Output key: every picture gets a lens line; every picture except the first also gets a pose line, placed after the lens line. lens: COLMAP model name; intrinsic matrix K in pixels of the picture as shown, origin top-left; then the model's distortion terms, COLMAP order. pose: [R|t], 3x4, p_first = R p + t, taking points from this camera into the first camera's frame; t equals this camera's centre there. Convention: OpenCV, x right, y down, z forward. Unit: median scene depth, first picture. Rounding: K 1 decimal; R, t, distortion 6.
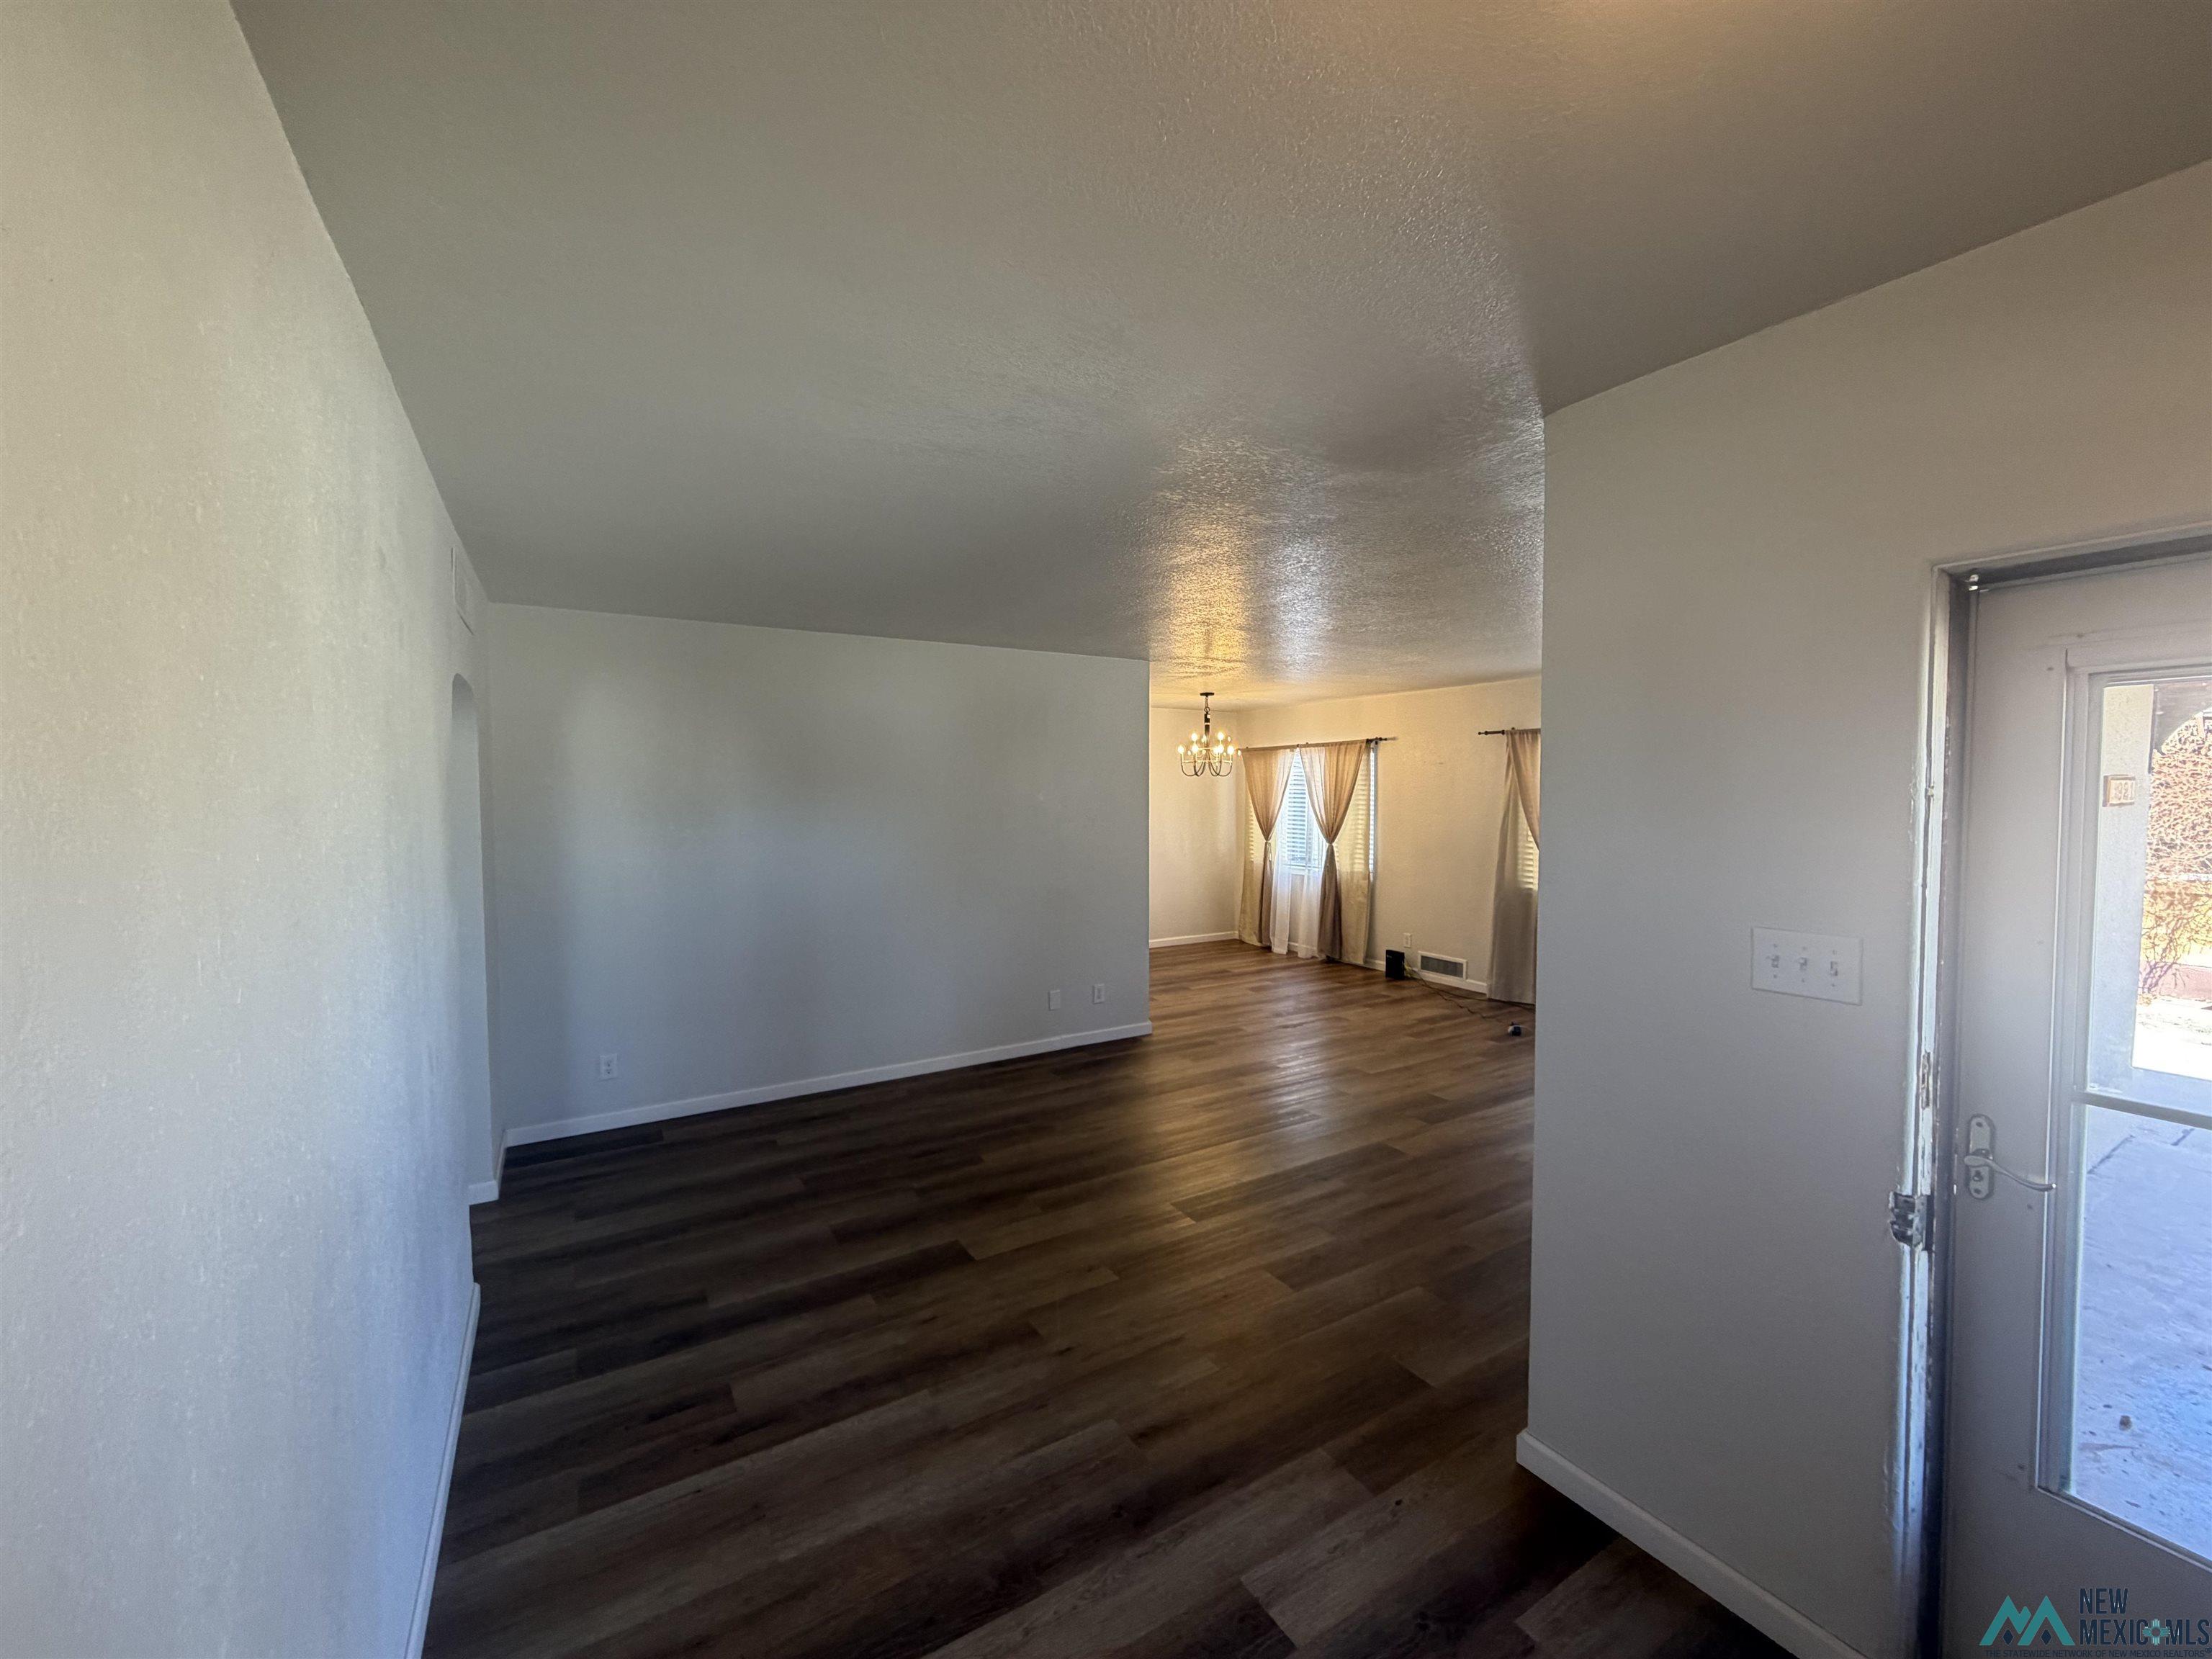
lens RADIAL K [[887.1, 0, 1103.8], [0, 887.1, 825.9], [0, 0, 1]] dist [0.000938, 0.000008]
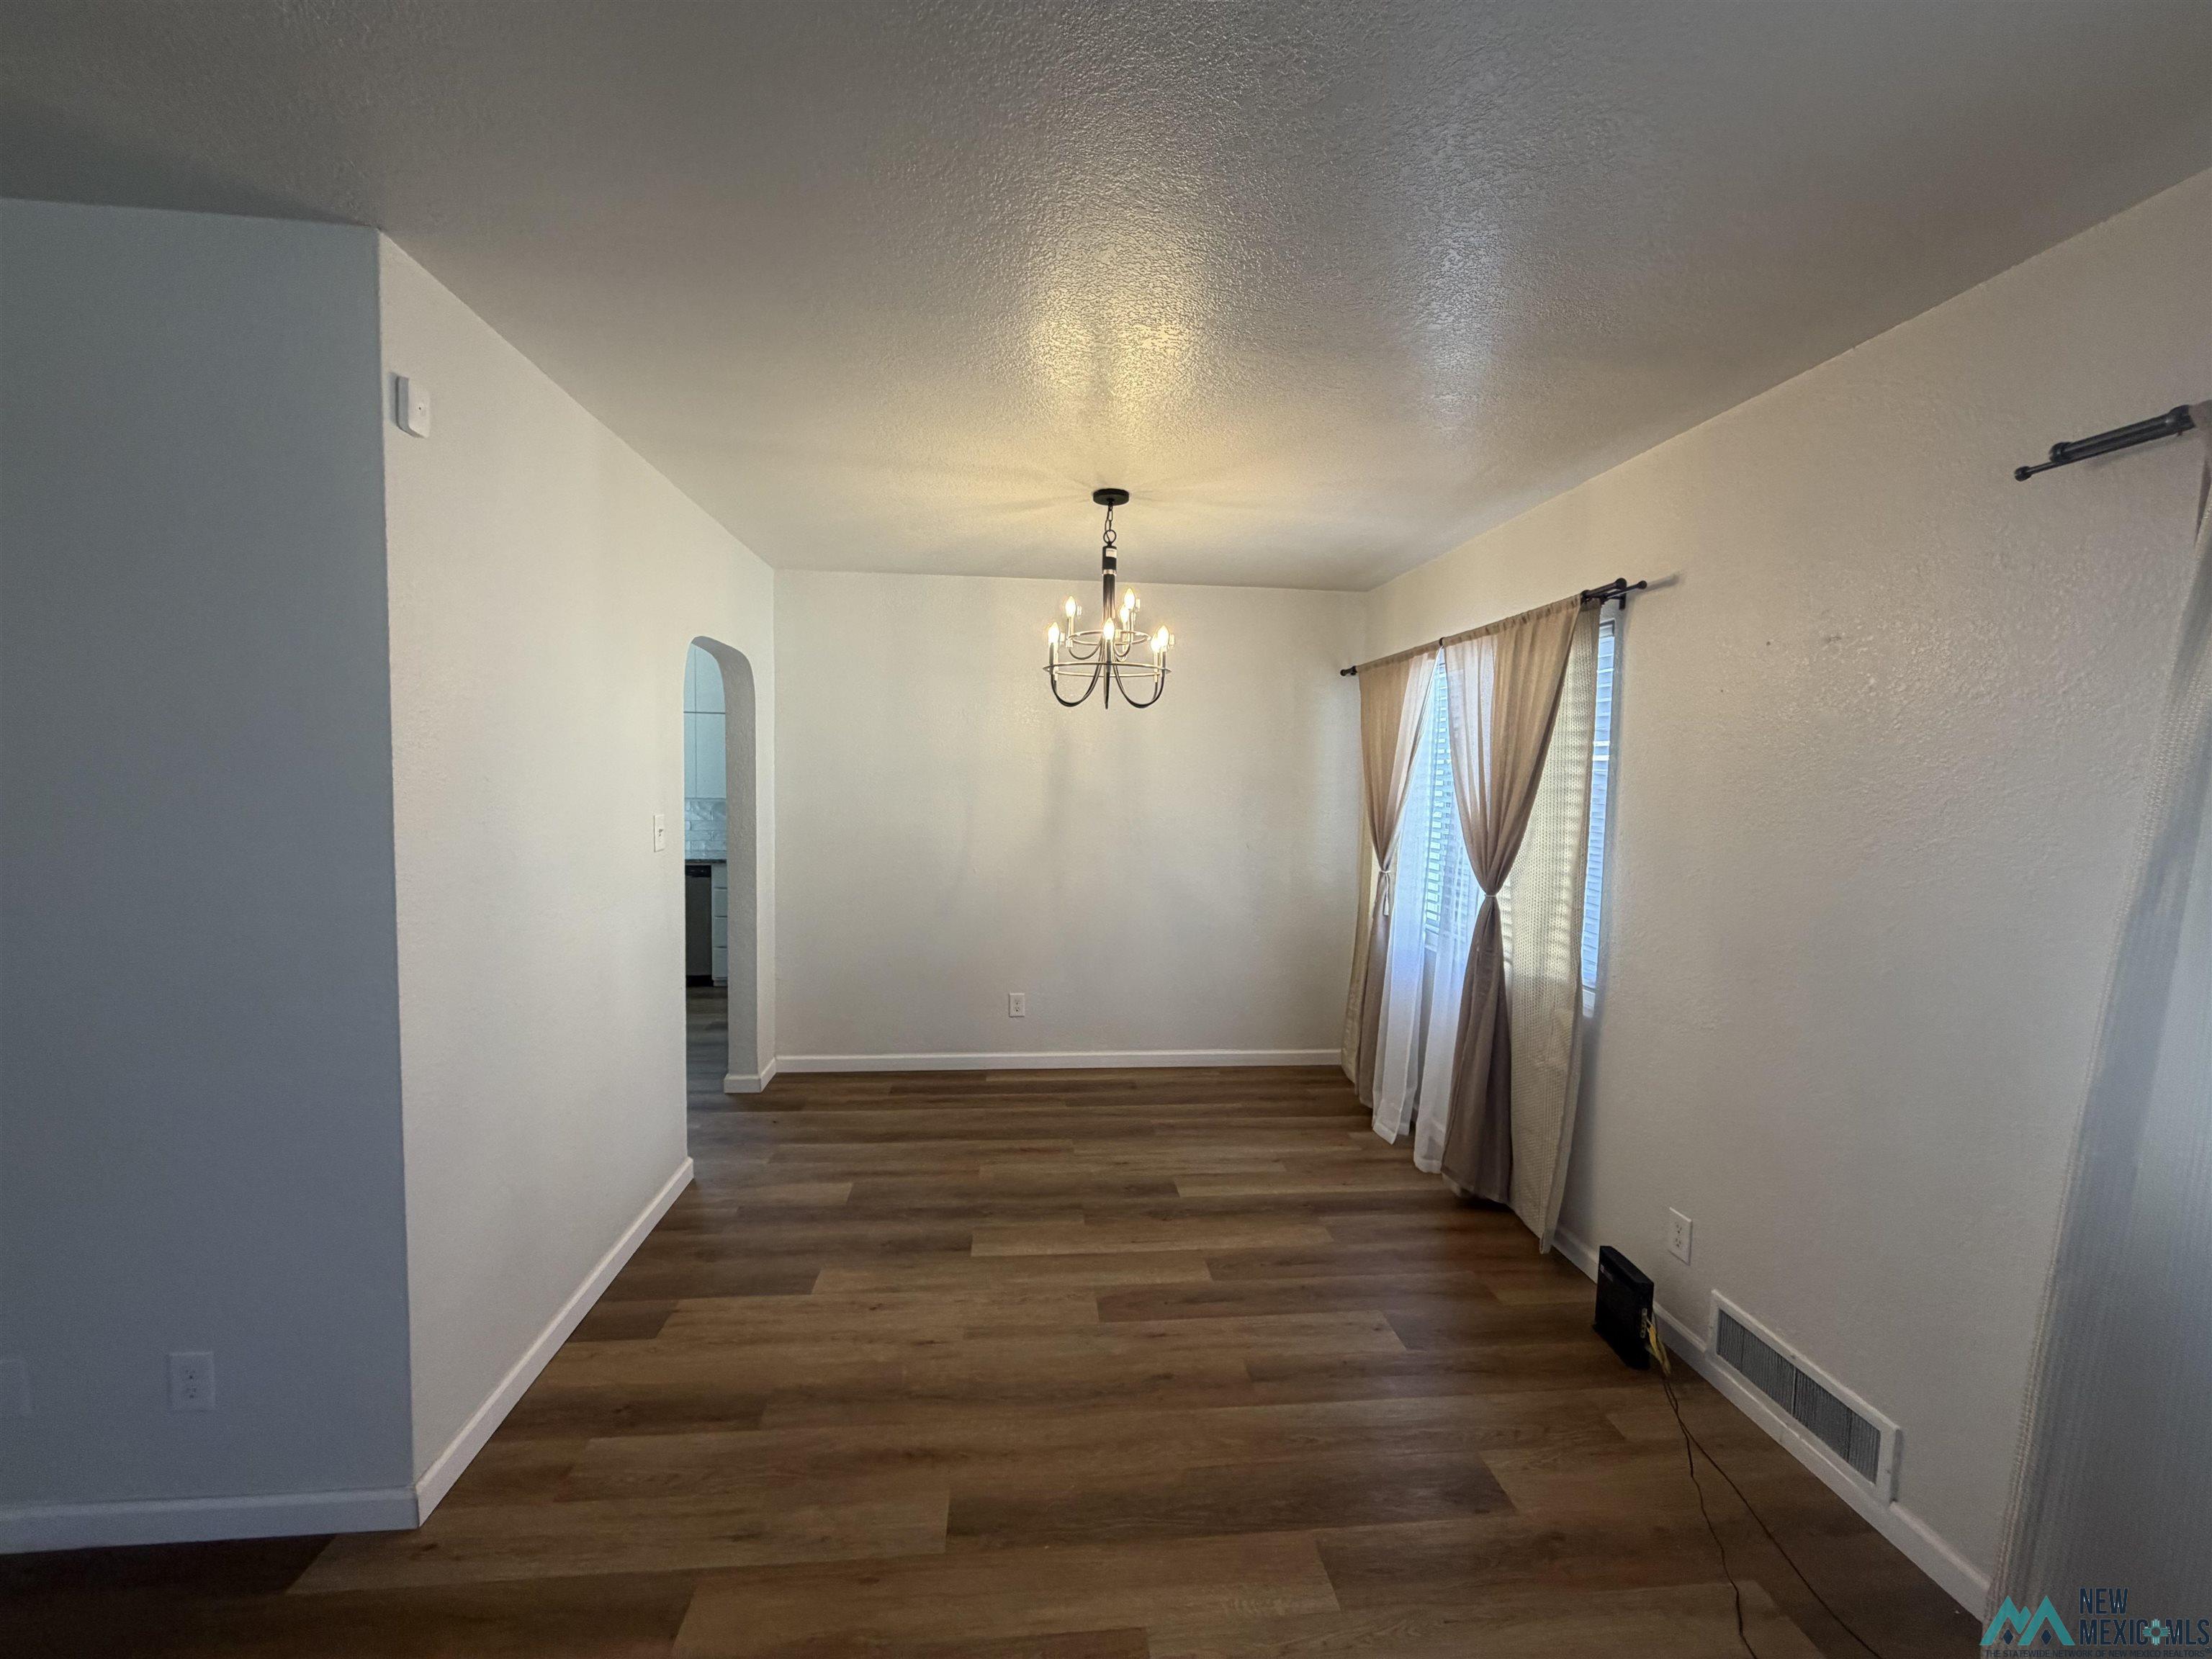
lens RADIAL K [[887.1, 0, 1103.8], [0, 887.1, 825.9], [0, 0, 1]] dist [0.000938, 0.000008]
pose [[0.900820, 0.047715, -0.431563, 0.277820], [-0.035568, 0.998712, 0.036180, -0.016009], [0.432734, -0.017242, 0.901357, 0.613322]]
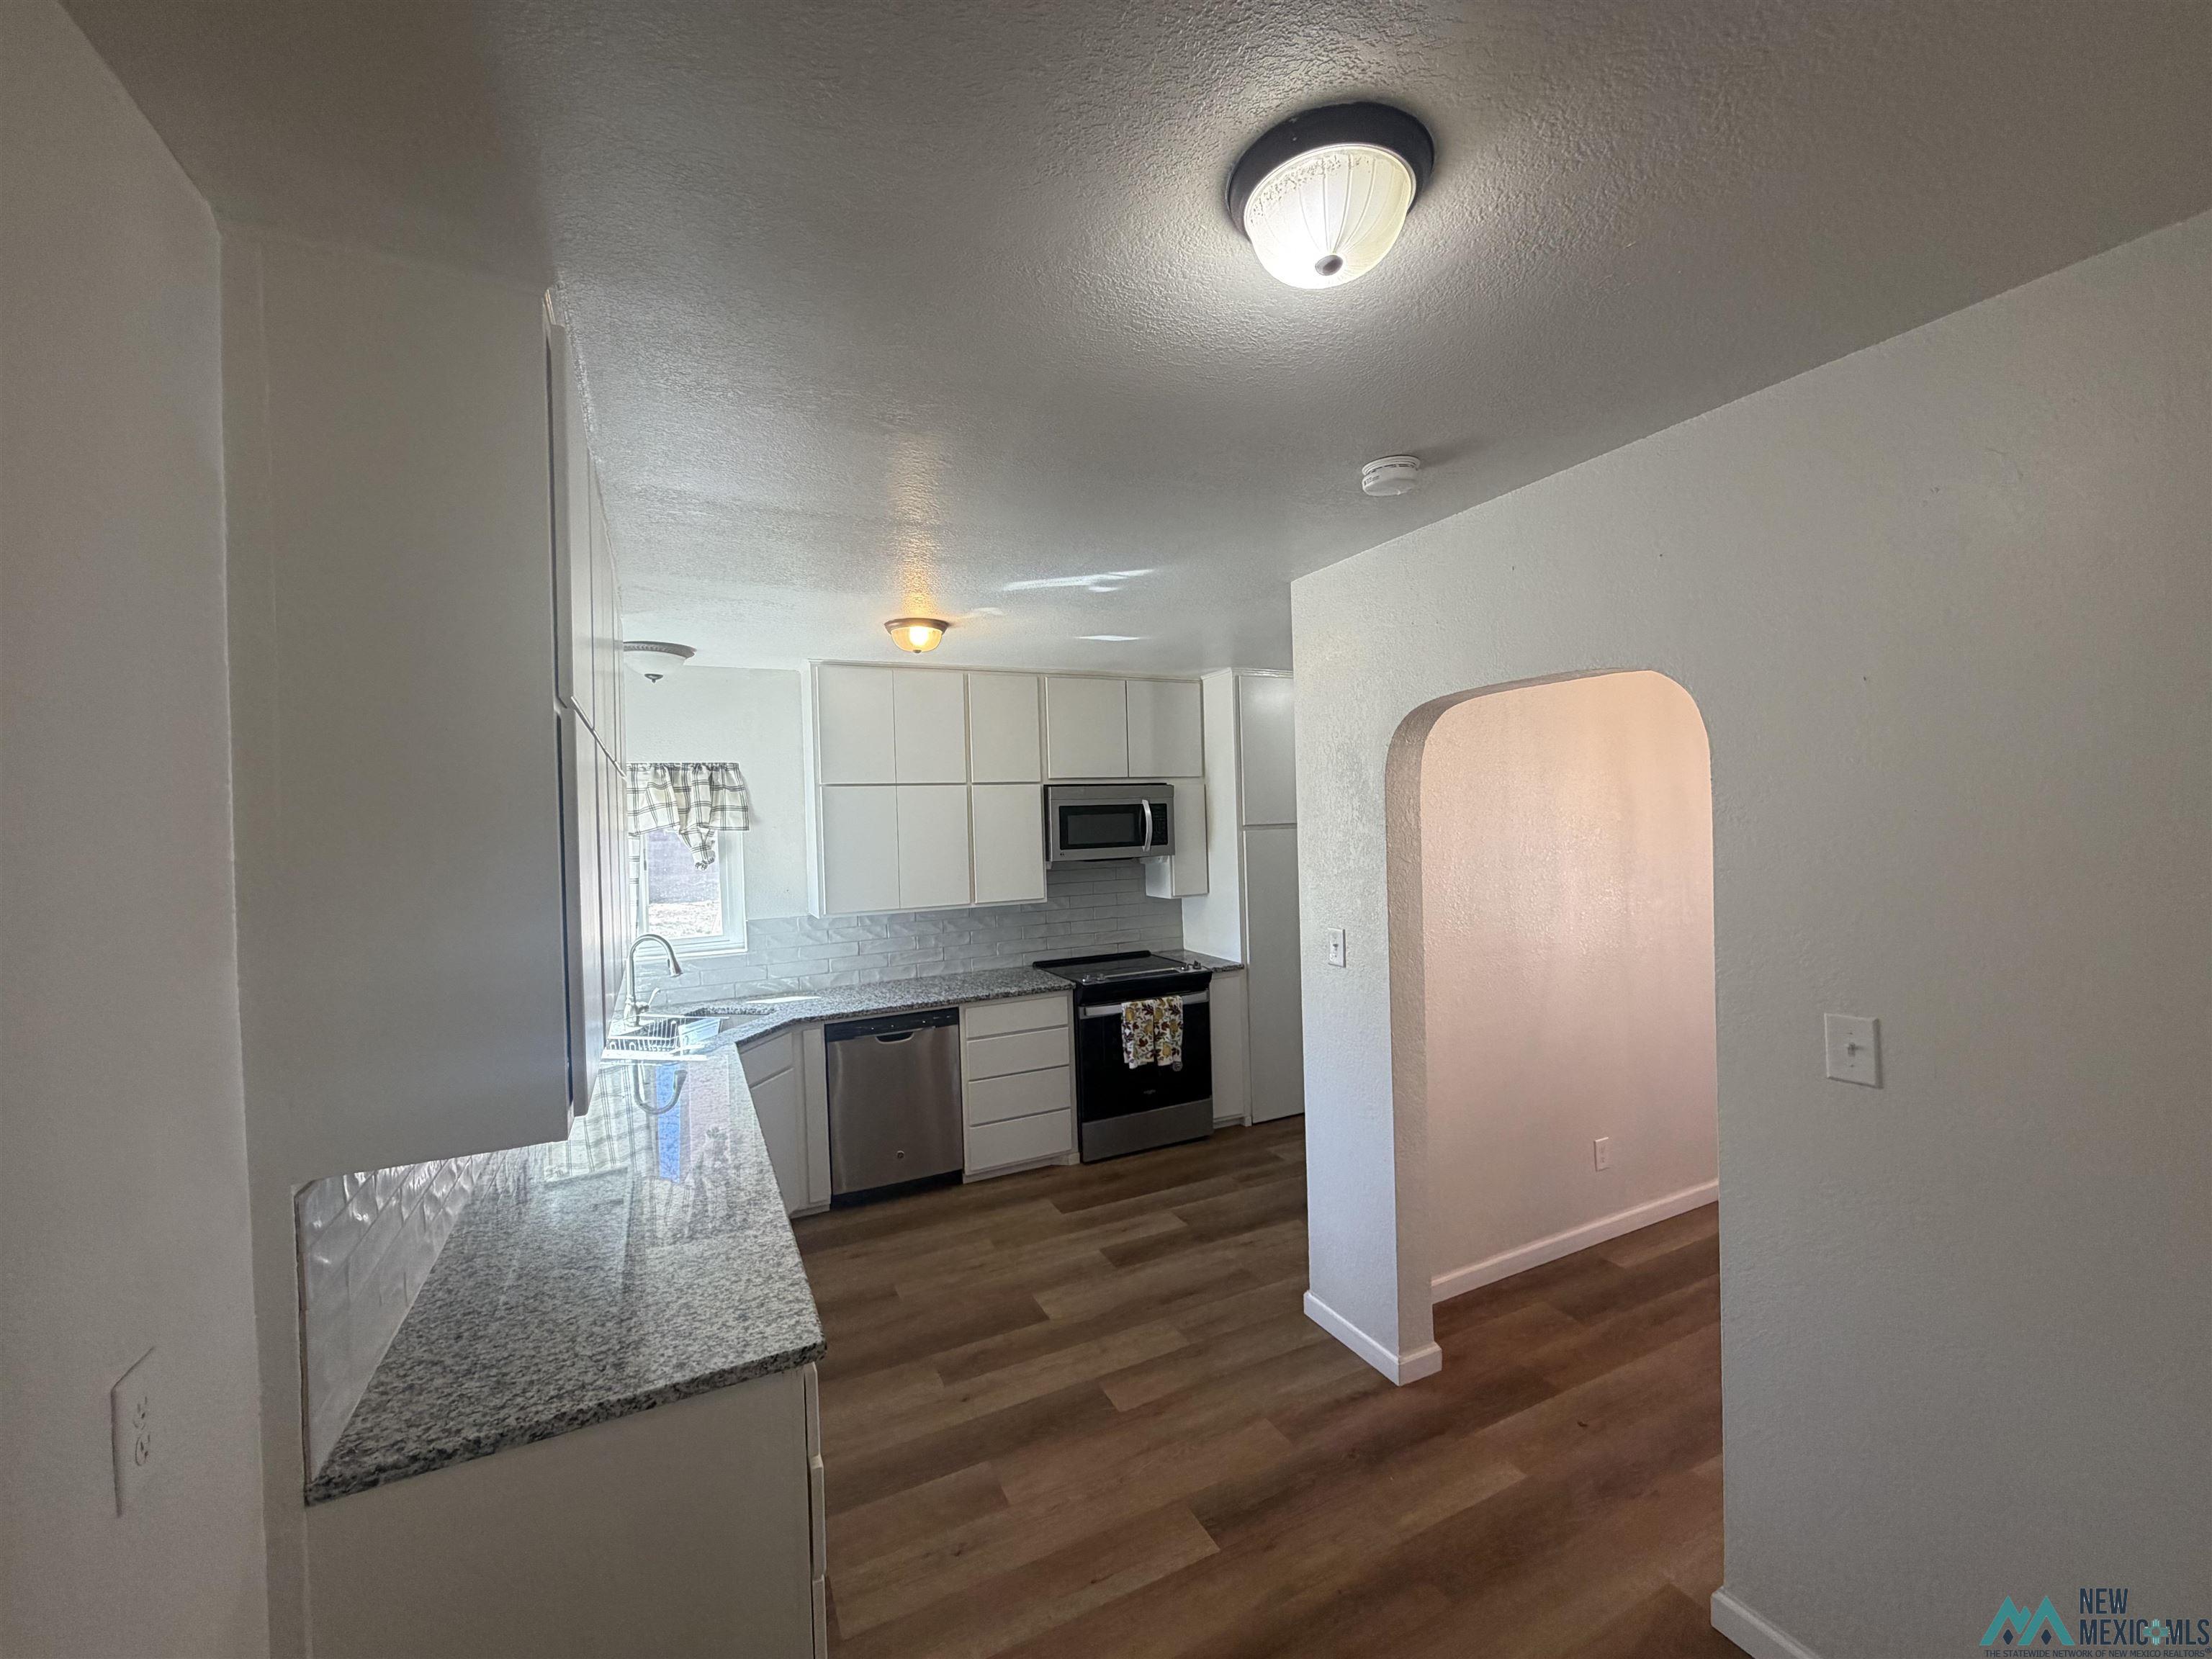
lens RADIAL K [[887.1, 0, 1103.8], [0, 887.1, 825.9], [0, 0, 1]] dist [0.000938, 0.000008]
pose [[0.995419, -0.023002, -0.092799, -0.204872], [0.020877, 0.999498, -0.023814, -0.033689], [0.093300, 0.021767, 0.995400, 0.642327]]
